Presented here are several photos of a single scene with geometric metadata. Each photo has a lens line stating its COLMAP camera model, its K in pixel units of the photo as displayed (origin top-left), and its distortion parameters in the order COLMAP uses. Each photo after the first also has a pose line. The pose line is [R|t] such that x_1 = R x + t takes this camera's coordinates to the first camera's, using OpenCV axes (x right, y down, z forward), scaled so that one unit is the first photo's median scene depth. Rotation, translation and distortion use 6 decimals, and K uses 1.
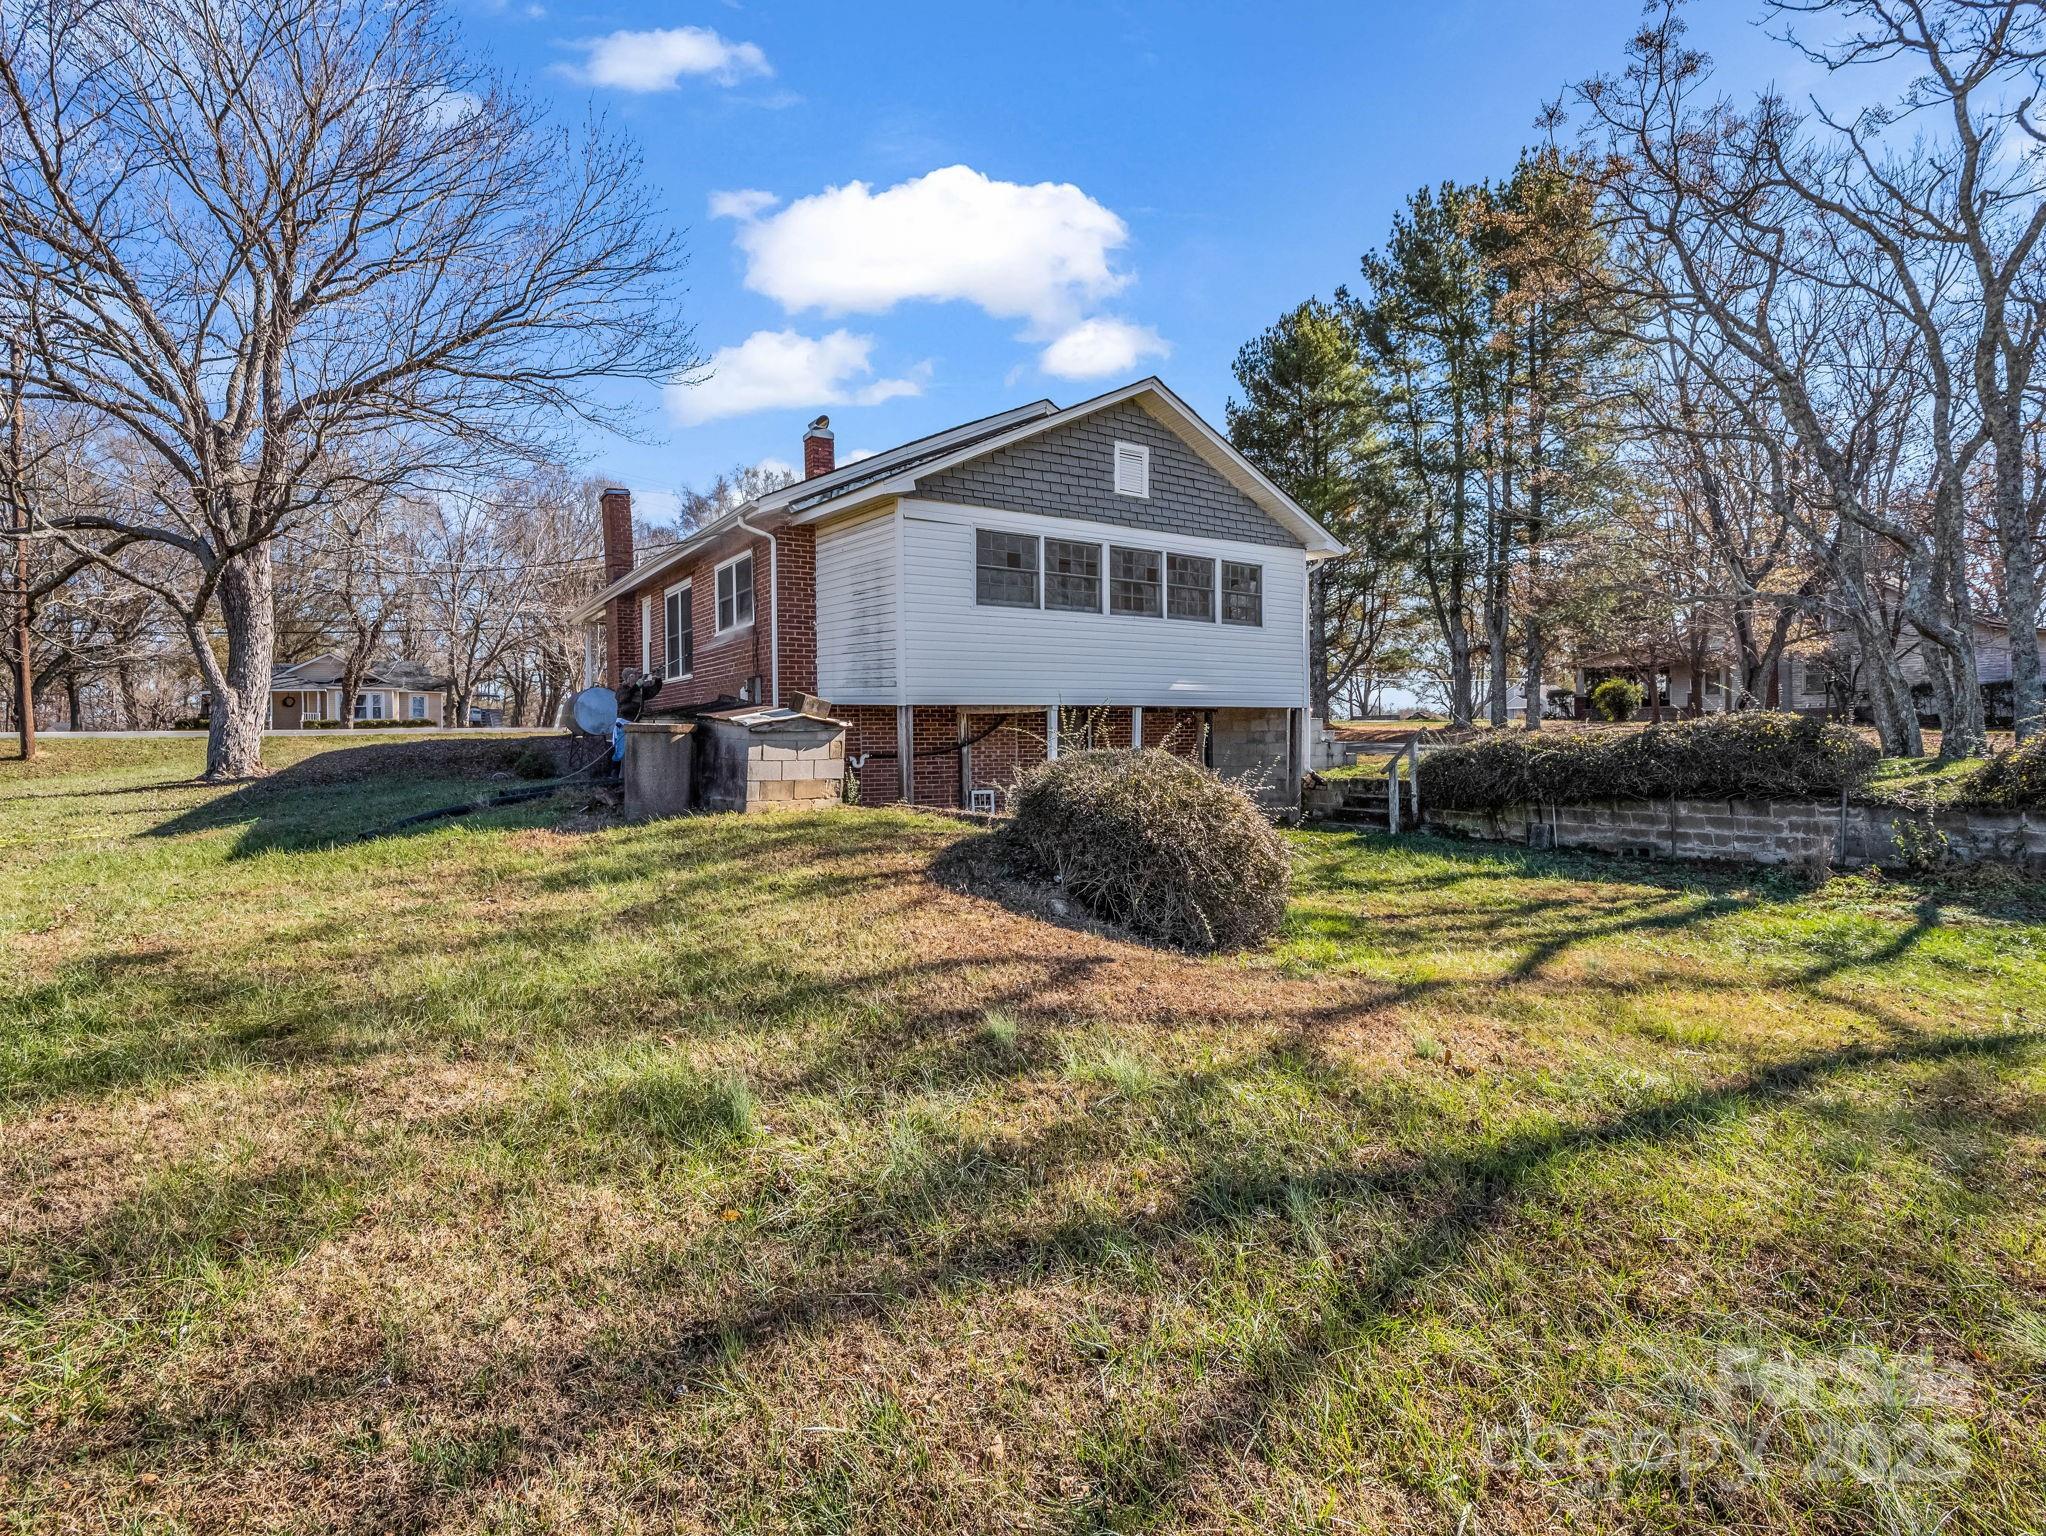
lens RADIAL K [[984.7, 0, 1017.0], [0, 984.7, 764.7], [0, 0, 1]] dist [-0.003329, -0.007074]
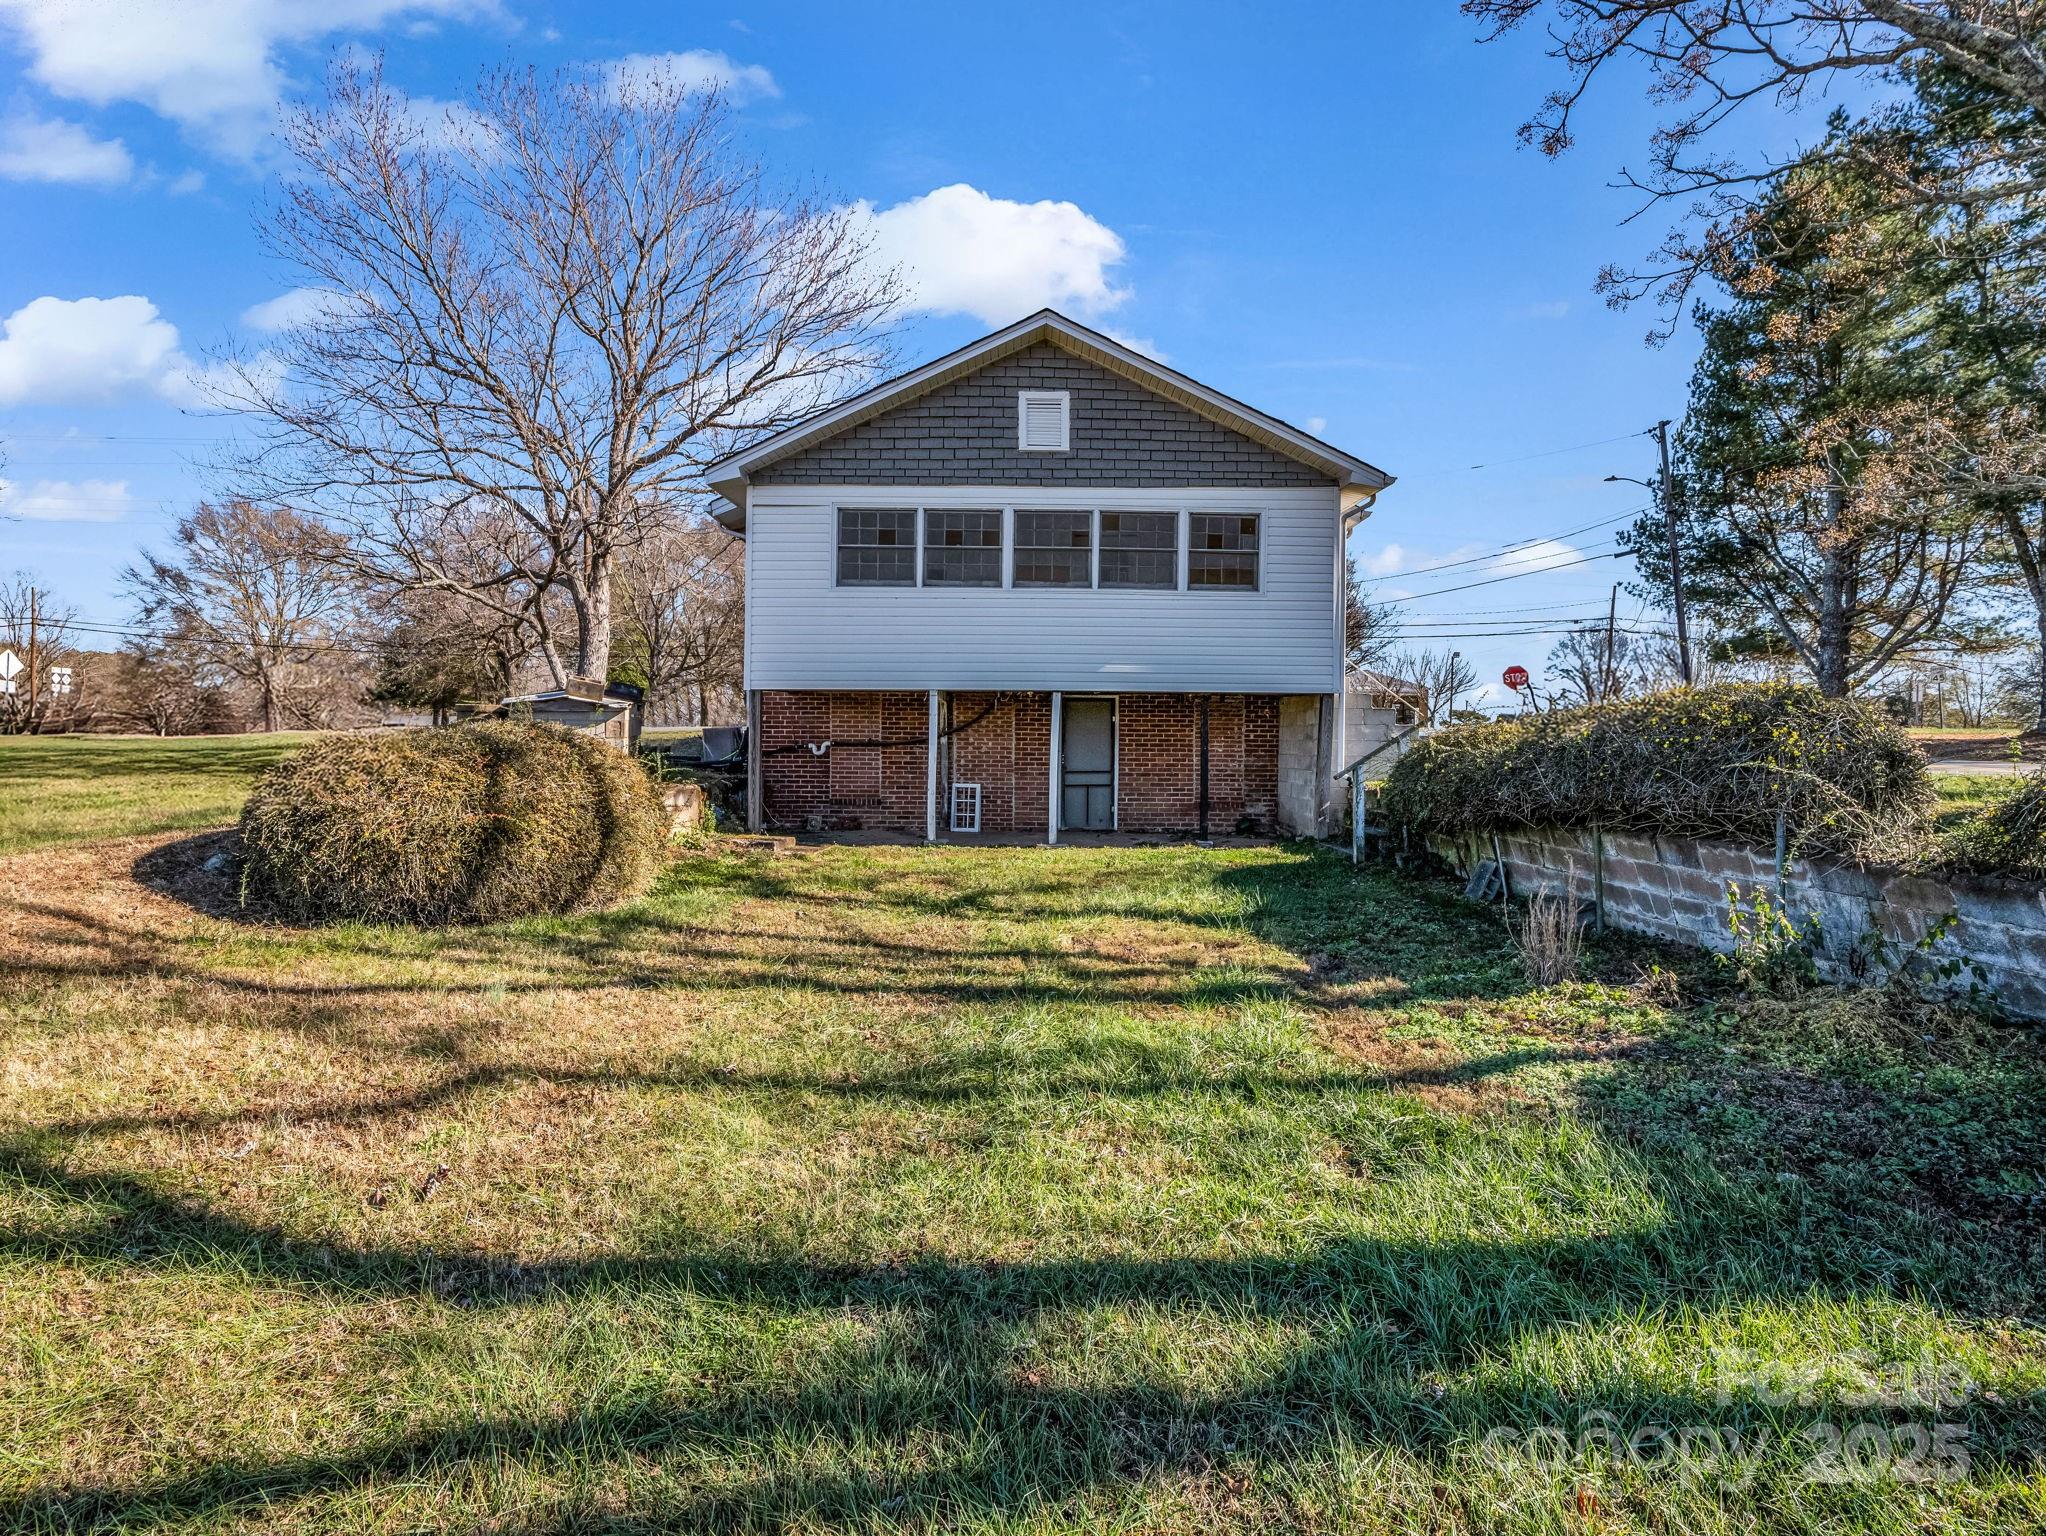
lens RADIAL K [[984.7, 0, 1020.7], [0, 984.7, 763.8], [0, 0, 1]] dist [-0.003329, -0.007074]
pose [[0.837574, 0.028289, -0.545590, 0.584390], [-0.033905, 0.999425, -0.000230, 0.005891], [0.545270, 0.018691, 0.838052, 0.261467]]
